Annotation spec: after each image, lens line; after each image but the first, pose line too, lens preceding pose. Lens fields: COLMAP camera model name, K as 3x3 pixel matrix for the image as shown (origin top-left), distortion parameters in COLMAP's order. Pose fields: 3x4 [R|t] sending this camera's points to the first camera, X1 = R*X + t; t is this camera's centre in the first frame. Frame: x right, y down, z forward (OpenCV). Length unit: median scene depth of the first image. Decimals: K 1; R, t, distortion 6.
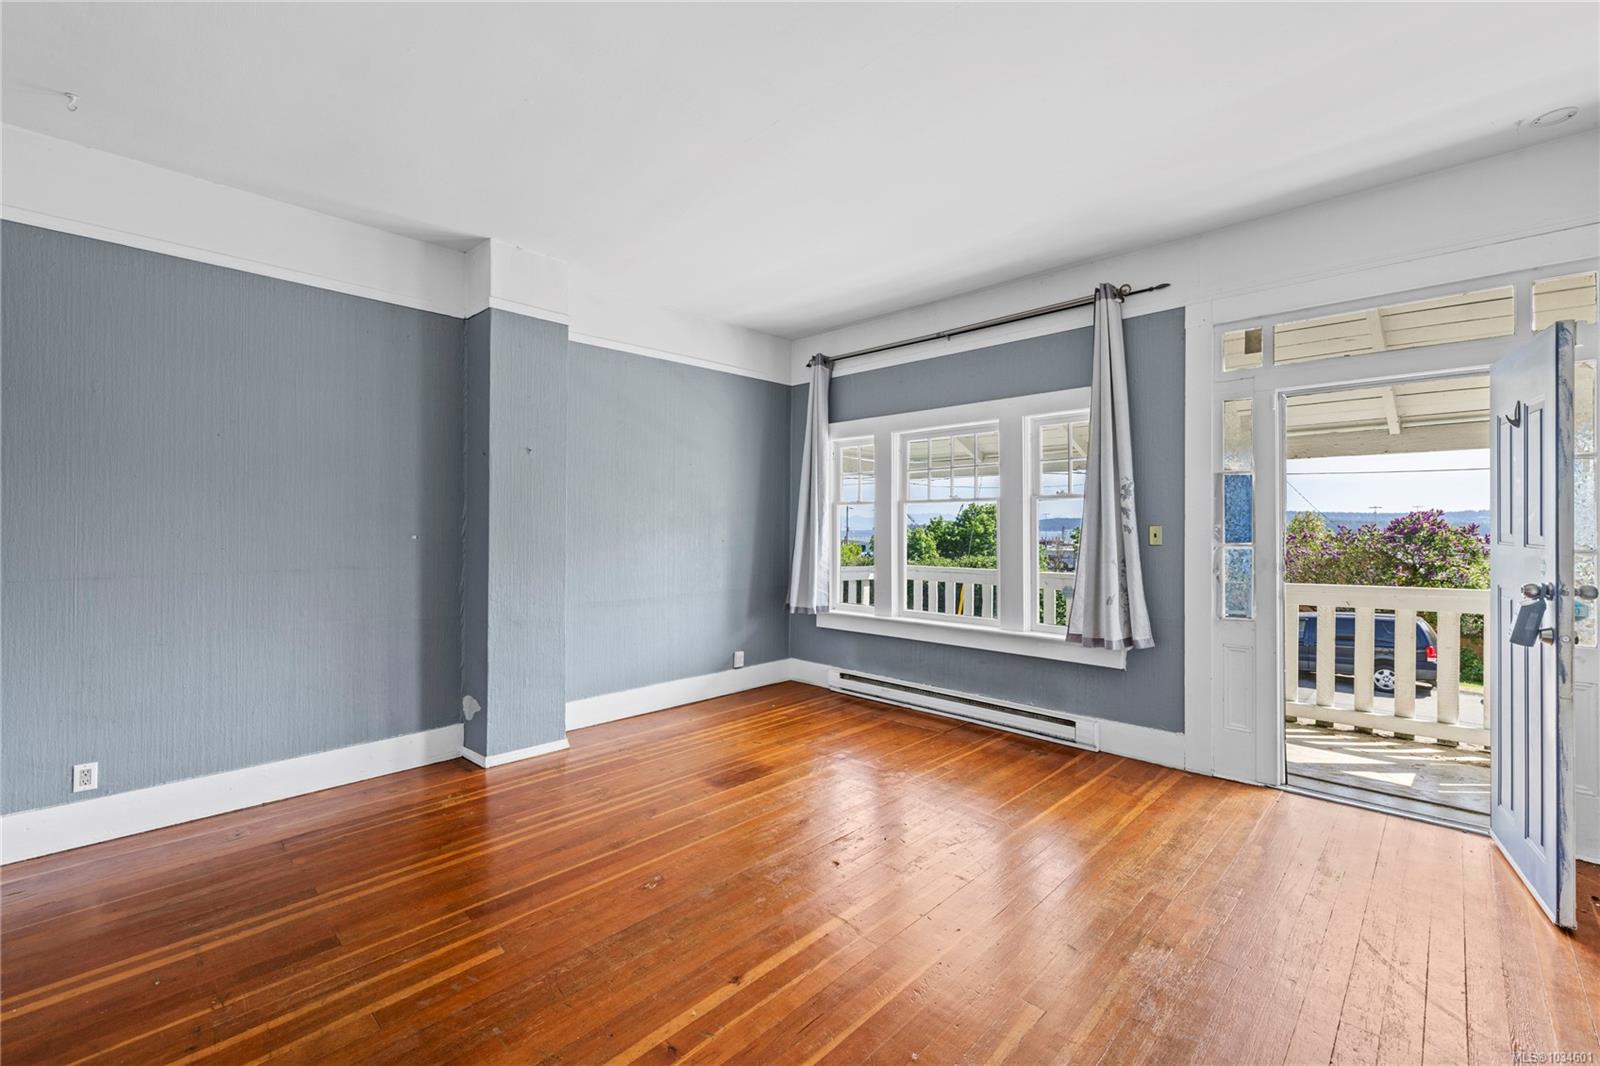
lens RADIAL K [[668.6, 0, 800.0], [0, 668.6, 533.0], [0, 0, 1]] dist [0.002261, 0.000418]
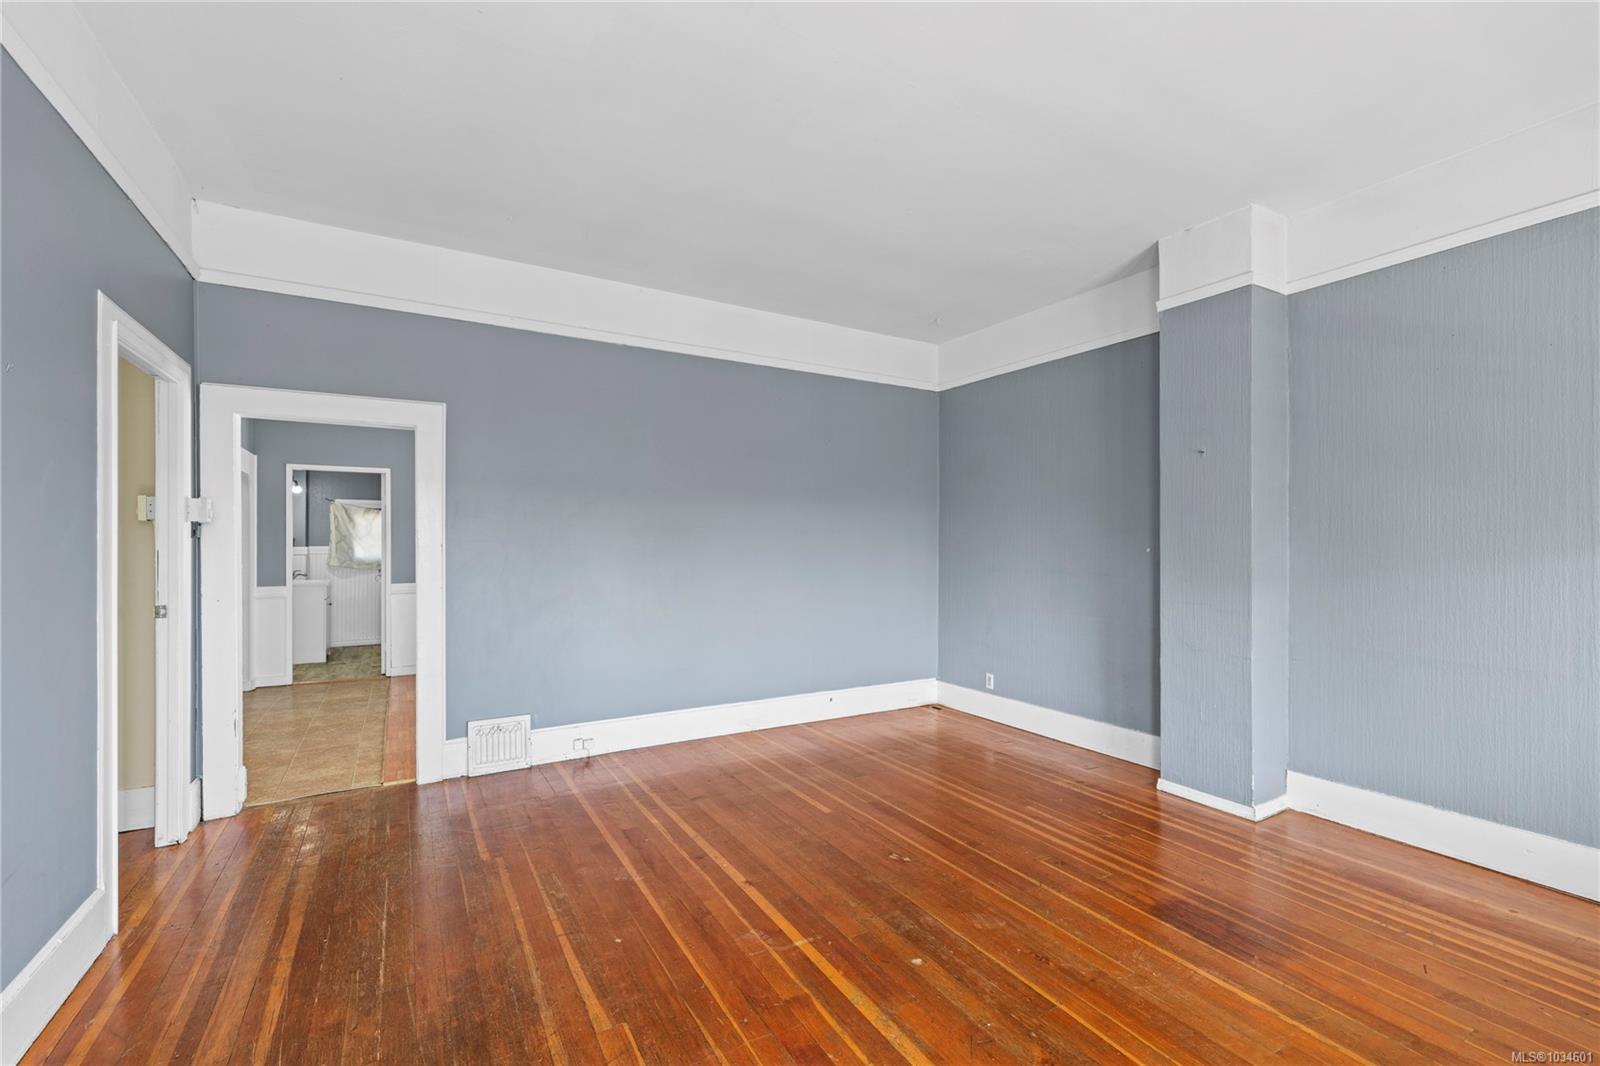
lens RADIAL K [[668.6, 0, 800.0], [0, 668.6, 533.0], [0, 0, 1]] dist [0.002261, 0.000418]
pose [[-0.261994, -0.013285, -0.964978, 0.627130], [-0.006193, 0.999908, -0.012084, -0.004269], [0.965050, 0.002810, -0.262052, 0.777425]]
